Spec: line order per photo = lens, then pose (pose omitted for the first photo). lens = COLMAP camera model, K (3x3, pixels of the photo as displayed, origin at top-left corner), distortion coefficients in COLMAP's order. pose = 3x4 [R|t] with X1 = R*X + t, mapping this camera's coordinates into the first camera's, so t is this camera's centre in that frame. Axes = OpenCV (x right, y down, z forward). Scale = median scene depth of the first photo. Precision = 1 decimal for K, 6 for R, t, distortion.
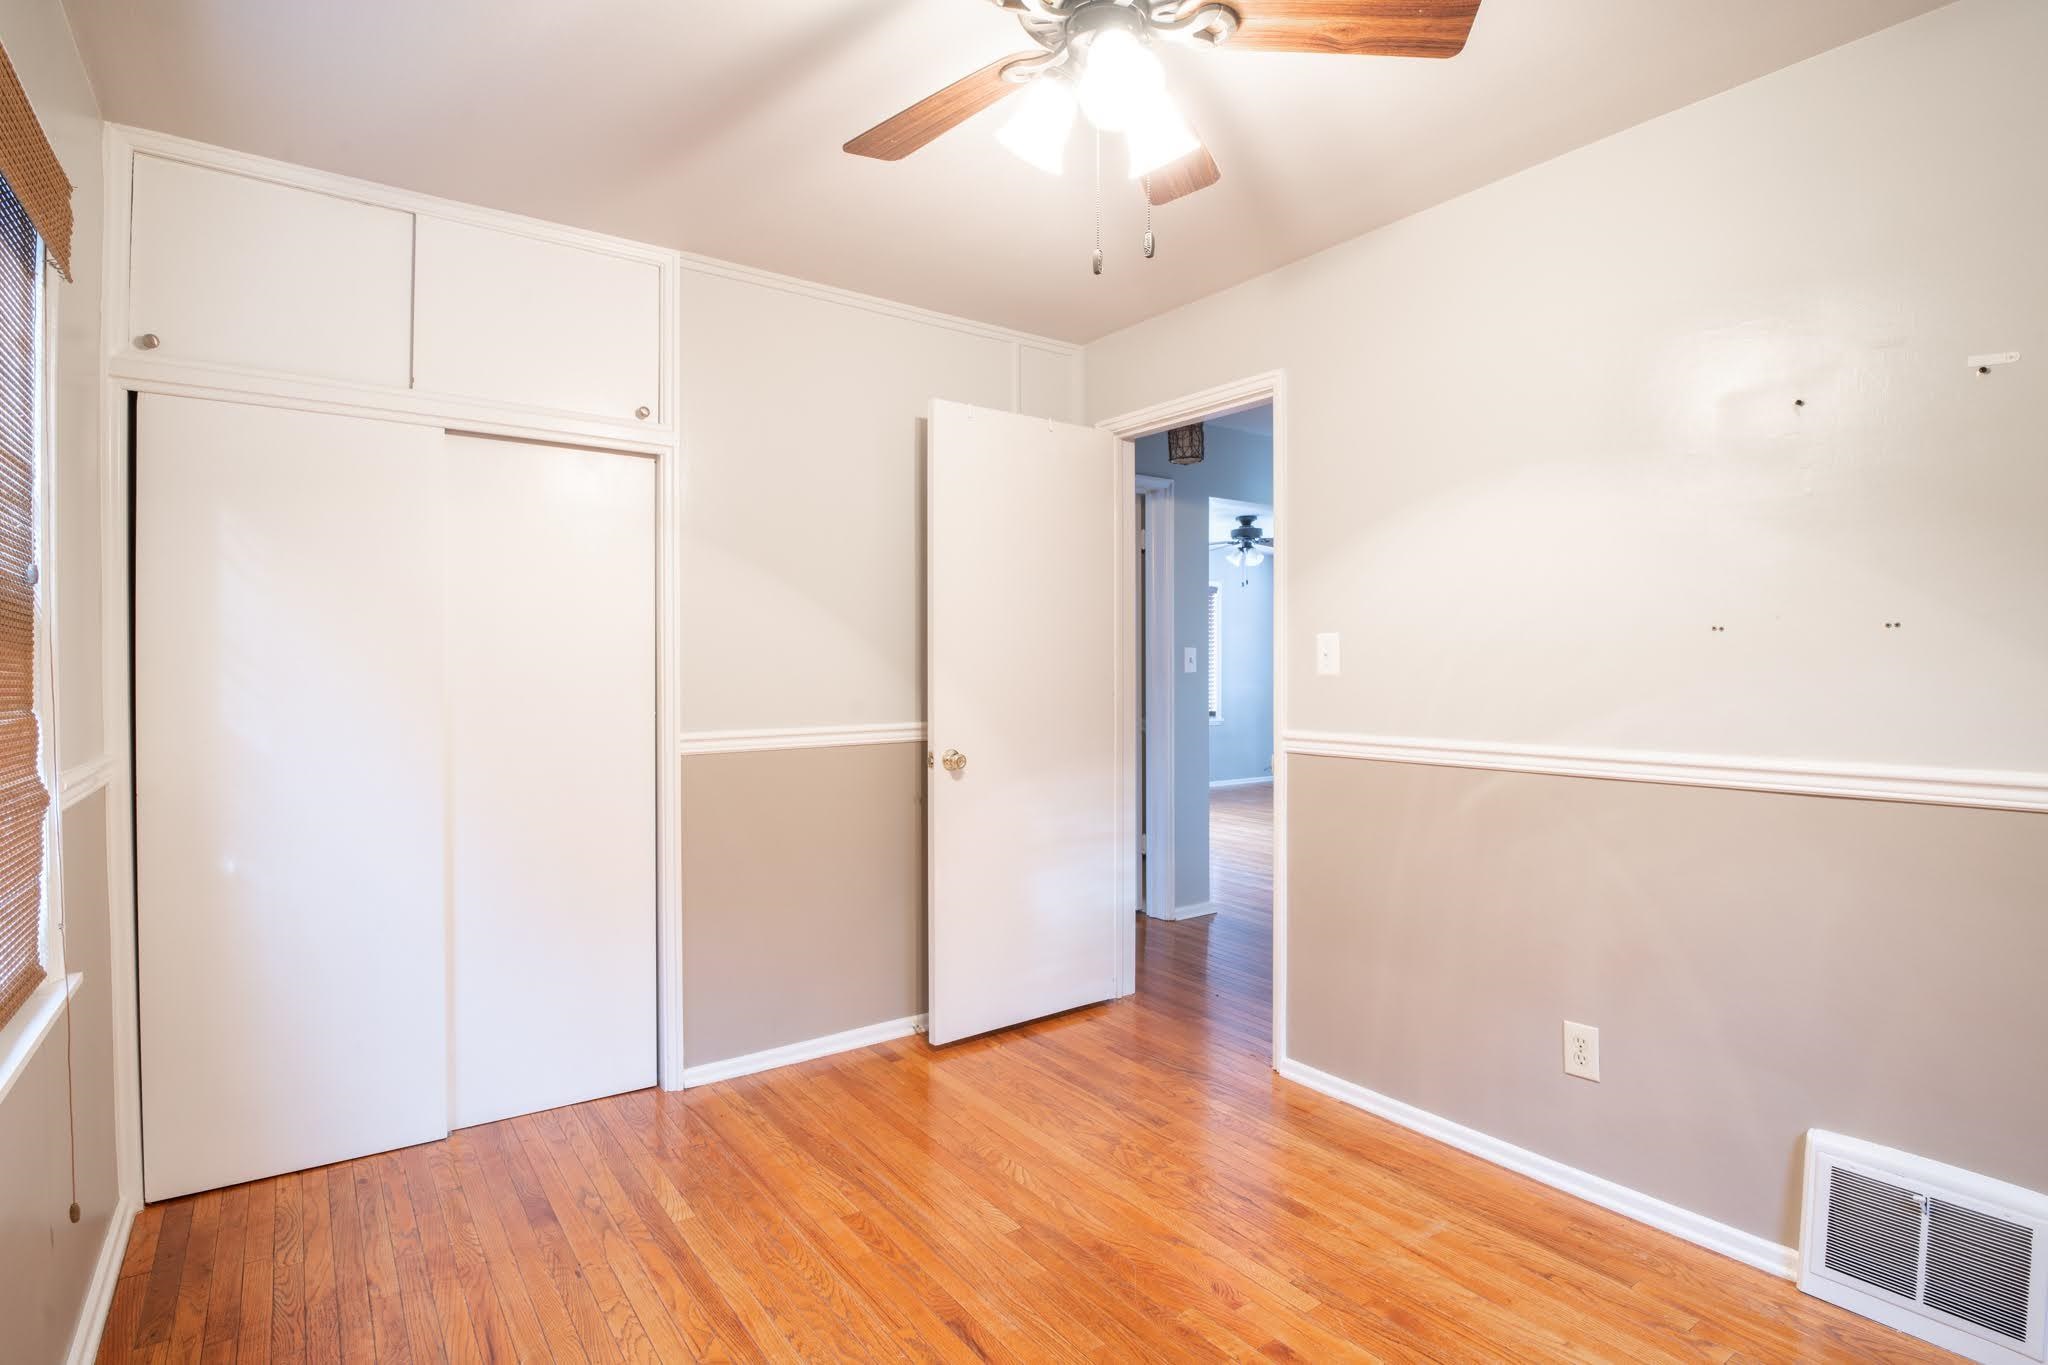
lens RADIAL K [[1015.9, 0, 1025.0], [0, 1015.9, 677.3], [0, 0, 1]] dist [-0.020026, -0.006360]
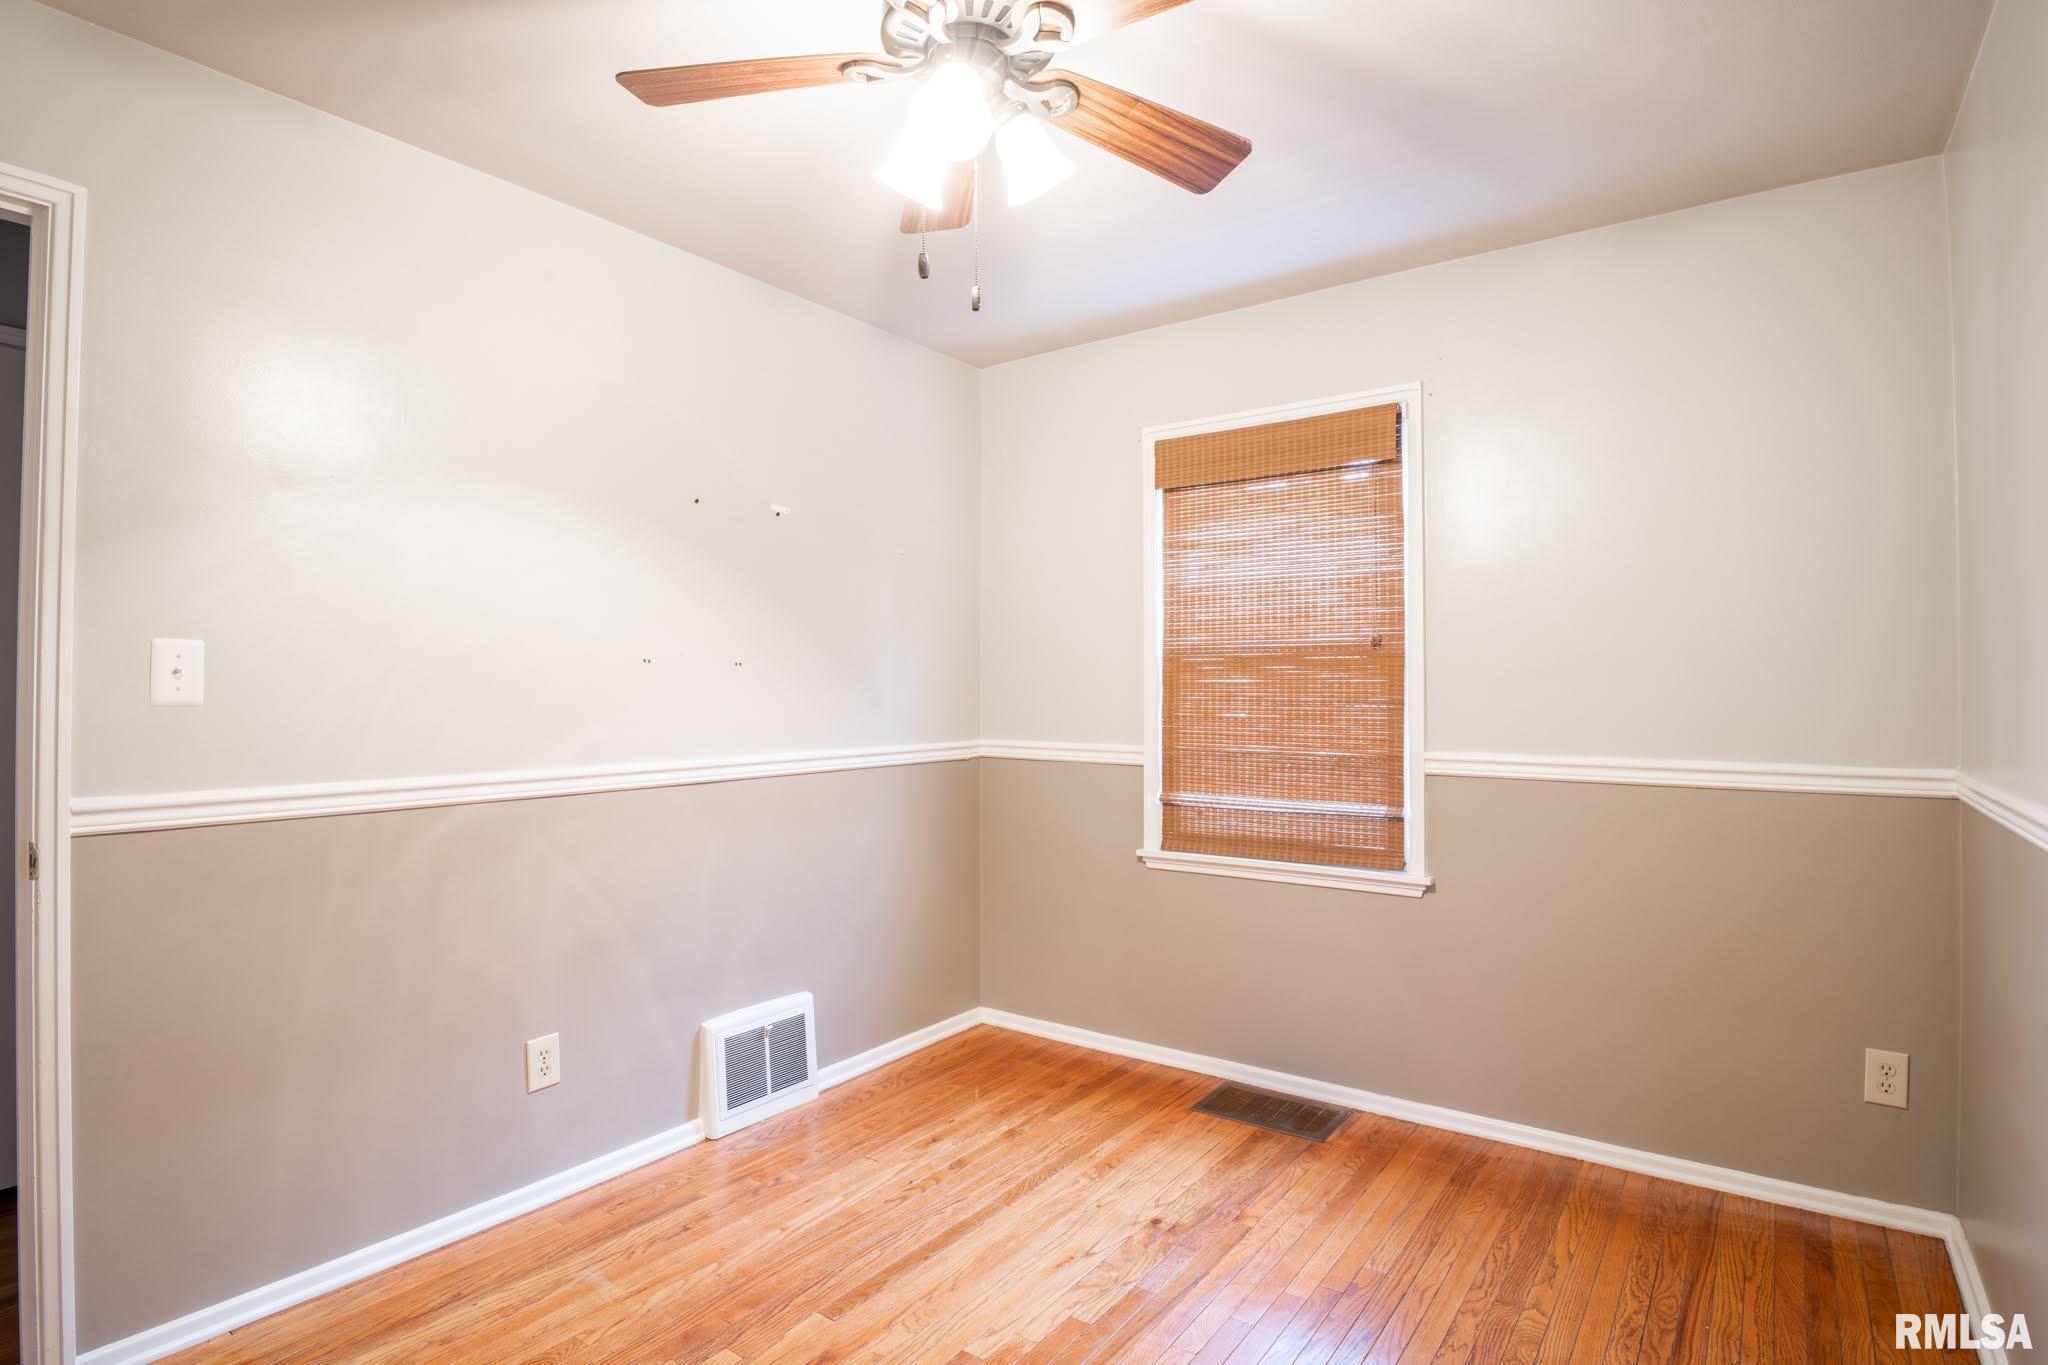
lens RADIAL K [[1053.8, 0, 1021.4], [0, 1053.8, 687.2], [0, 0, 1]] dist [-0.001526, -0.017175]
pose [[-0.316428, 0.004255, 0.948607, -1.230155], [0.006761, 0.999975, -0.002230, -0.017784], [-0.948592, 0.005708, -0.316449, 1.702614]]
